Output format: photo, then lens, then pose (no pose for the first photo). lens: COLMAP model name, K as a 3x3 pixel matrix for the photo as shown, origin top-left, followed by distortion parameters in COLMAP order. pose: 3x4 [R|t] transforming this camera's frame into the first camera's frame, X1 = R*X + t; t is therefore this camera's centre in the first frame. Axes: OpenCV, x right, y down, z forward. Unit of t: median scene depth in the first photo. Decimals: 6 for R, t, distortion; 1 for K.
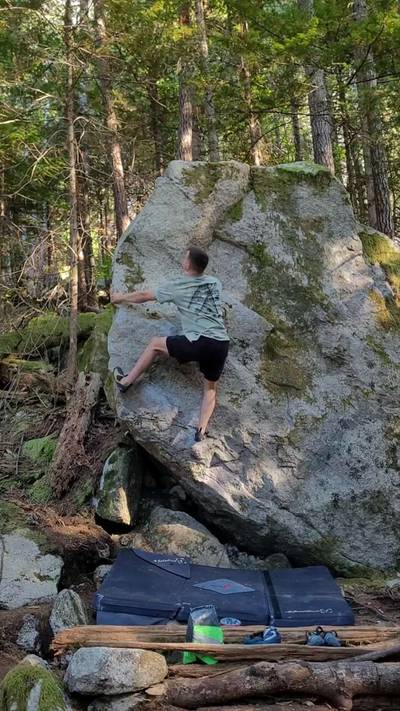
lens RADIAL K [[648.3, 0, 204.5], [0, 648.3, 353.0], [0, 0, 1]] dist [0.060874, 0.000000]
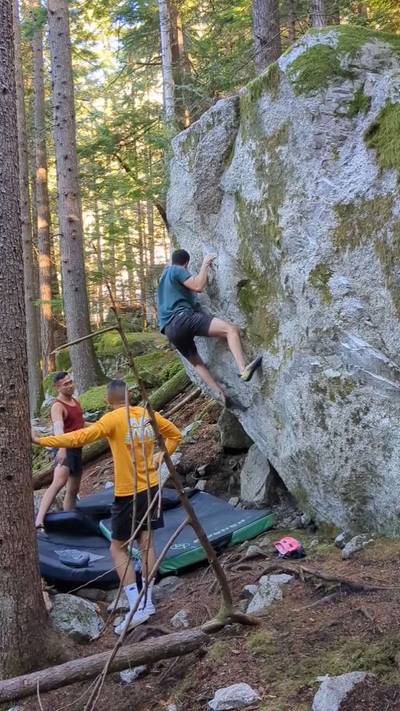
lens RADIAL K [[689.7, 0, 206.1], [0, 689.7, 355.5], [0, 0, 1]] dist [0.050326, 0.000000]
pose [[0.294559, 0.001756, -0.955632, 1.110680], [0.311527, 0.945195, 0.097760, -0.051422], [0.903430, -0.326501, 0.277869, 0.629992]]
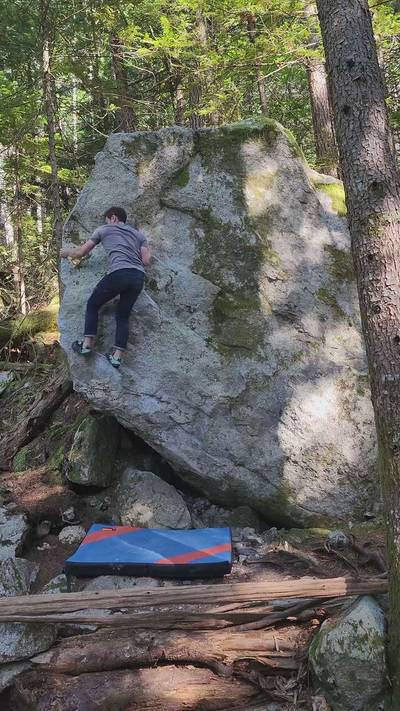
lens RADIAL K [[603.9, 0, 200.9], [0, 603.9, 349.4], [0, 0, 1]] dist [0.057775, -0.035815]
pose [[0.988278, -0.074837, -0.133066, 0.197673], [0.085304, 0.993545, 0.074774, -0.021090], [0.126611, -0.085248, 0.988283, 0.053455]]
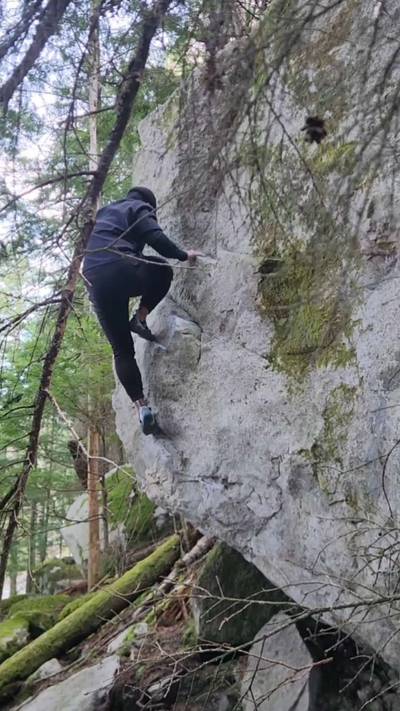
lens RADIAL K [[732.7, 0, 208.3], [0, 732.7, 370.5], [0, 0, 1]] dist [0.028514, 0.000000]
pose [[0.427385, -0.367631, -0.825948, 0.570858], [0.288128, 0.921337, -0.260998, 0.196281], [0.856927, -0.126432, 0.499690, 0.644231]]
